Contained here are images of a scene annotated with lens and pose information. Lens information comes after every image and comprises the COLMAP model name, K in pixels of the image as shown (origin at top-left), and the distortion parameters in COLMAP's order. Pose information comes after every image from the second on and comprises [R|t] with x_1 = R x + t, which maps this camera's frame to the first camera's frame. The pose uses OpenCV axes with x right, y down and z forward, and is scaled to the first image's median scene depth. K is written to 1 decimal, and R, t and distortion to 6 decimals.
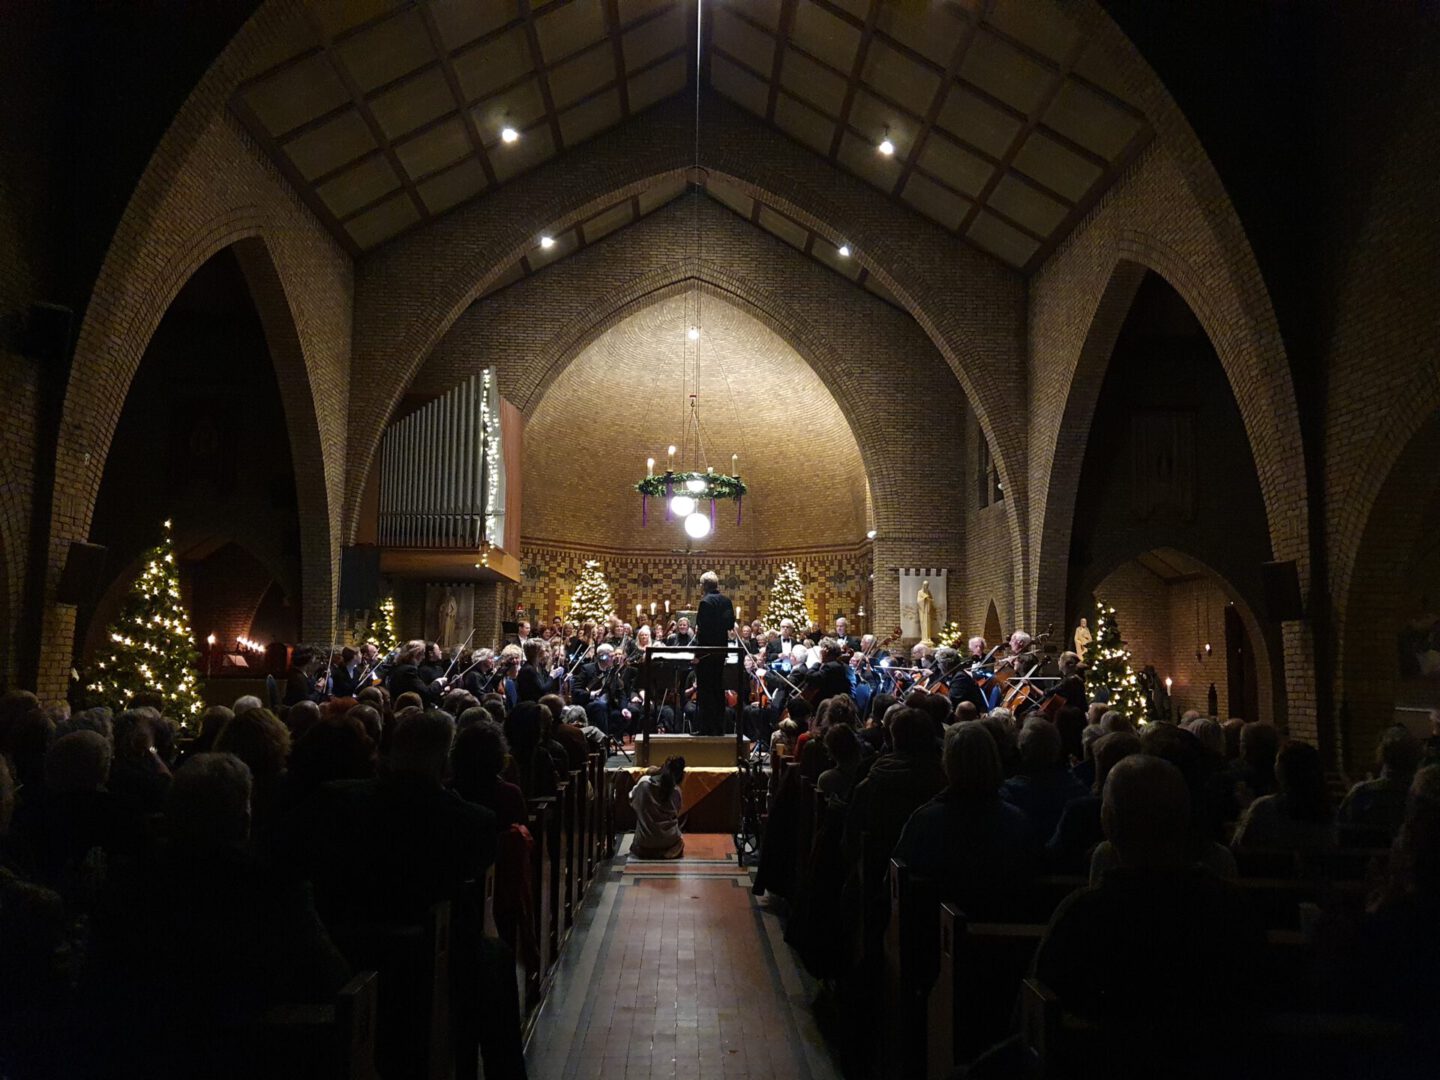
lens RADIAL K [[1153.8, 0, 720.0], [0, 1153.8, 540.0], [0, 0, 1]] dist [0.196324, -0.660454]
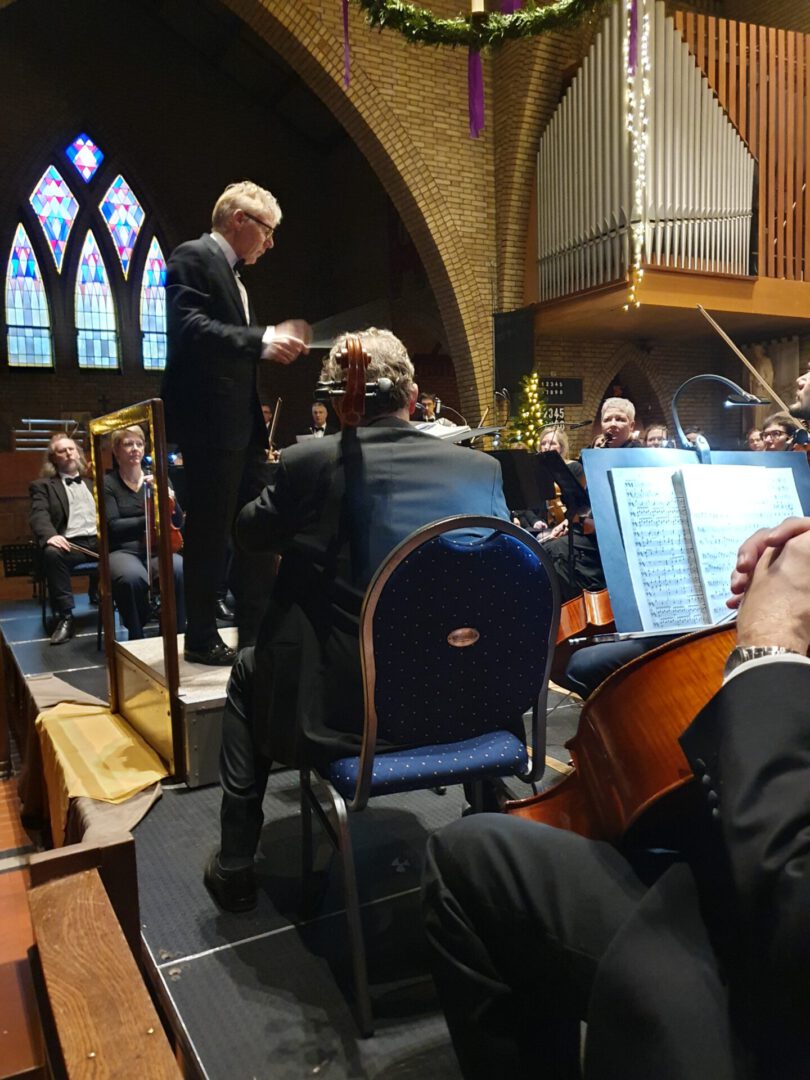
lens RADIAL K [[862.8, 0, 401.4], [0, 862.8, 544.7], [0, 0, 1]] dist [0.003156, 0.023446]
pose [[0.455136, 0.048427, -0.889104, 0.143378], [0.139412, 0.982330, 0.124870, 0.062832], [0.879441, -0.180785, 0.440342, 0.547266]]
